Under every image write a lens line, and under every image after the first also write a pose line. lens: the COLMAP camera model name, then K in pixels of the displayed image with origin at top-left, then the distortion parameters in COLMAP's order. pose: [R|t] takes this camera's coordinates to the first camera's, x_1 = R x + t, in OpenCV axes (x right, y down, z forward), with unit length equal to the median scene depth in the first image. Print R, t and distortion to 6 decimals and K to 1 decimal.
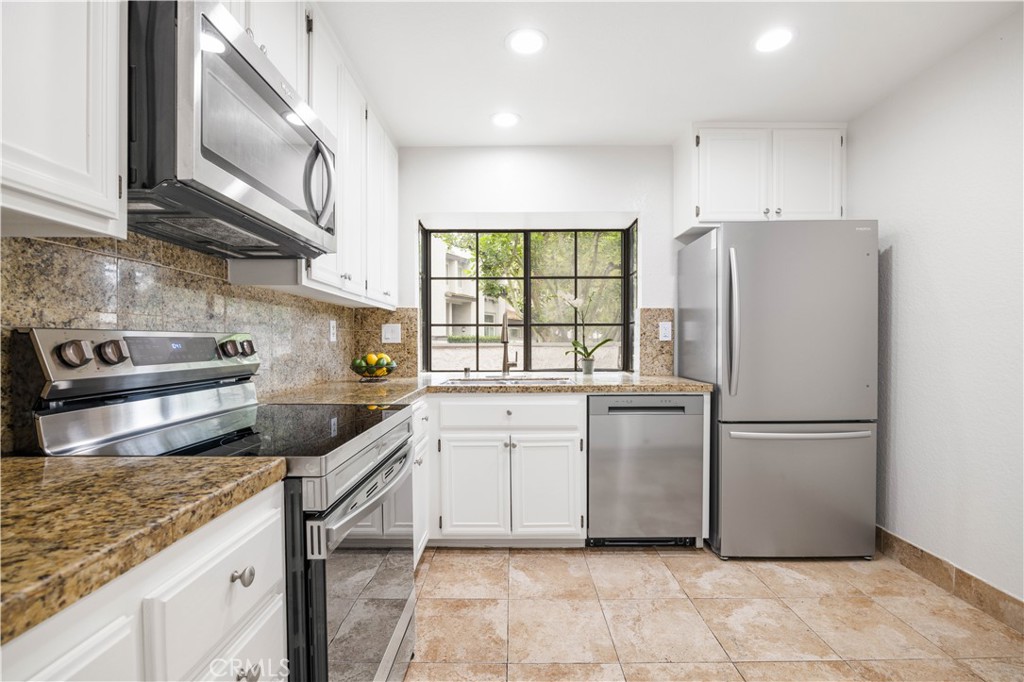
lens RADIAL K [[460.2, 0, 512.0], [0, 460.2, 341.0], [0, 0, 1]] dist [-0.001218, -0.000006]
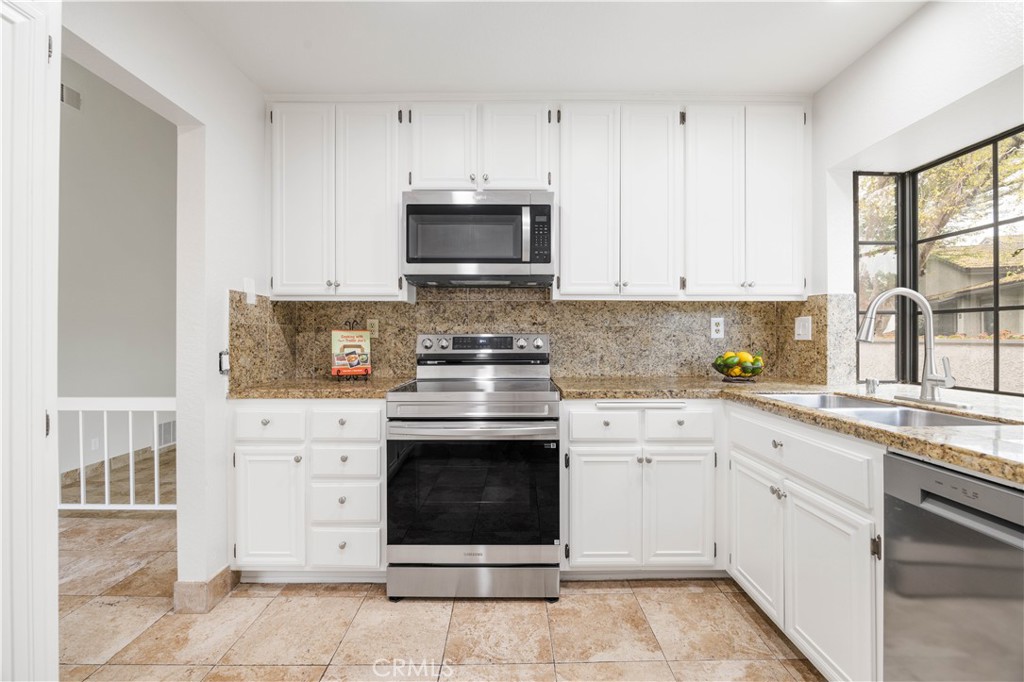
lens RADIAL K [[427.9, 0, 511.8], [0, 427.9, 325.7], [0, 0, 1]] dist [-0.002342, -0.000363]
pose [[0.008775, -0.025220, -0.999643, 0.639496], [0.002904, 0.999678, -0.025196, -0.004614], [0.999957, -0.002682, 0.008845, 0.619008]]
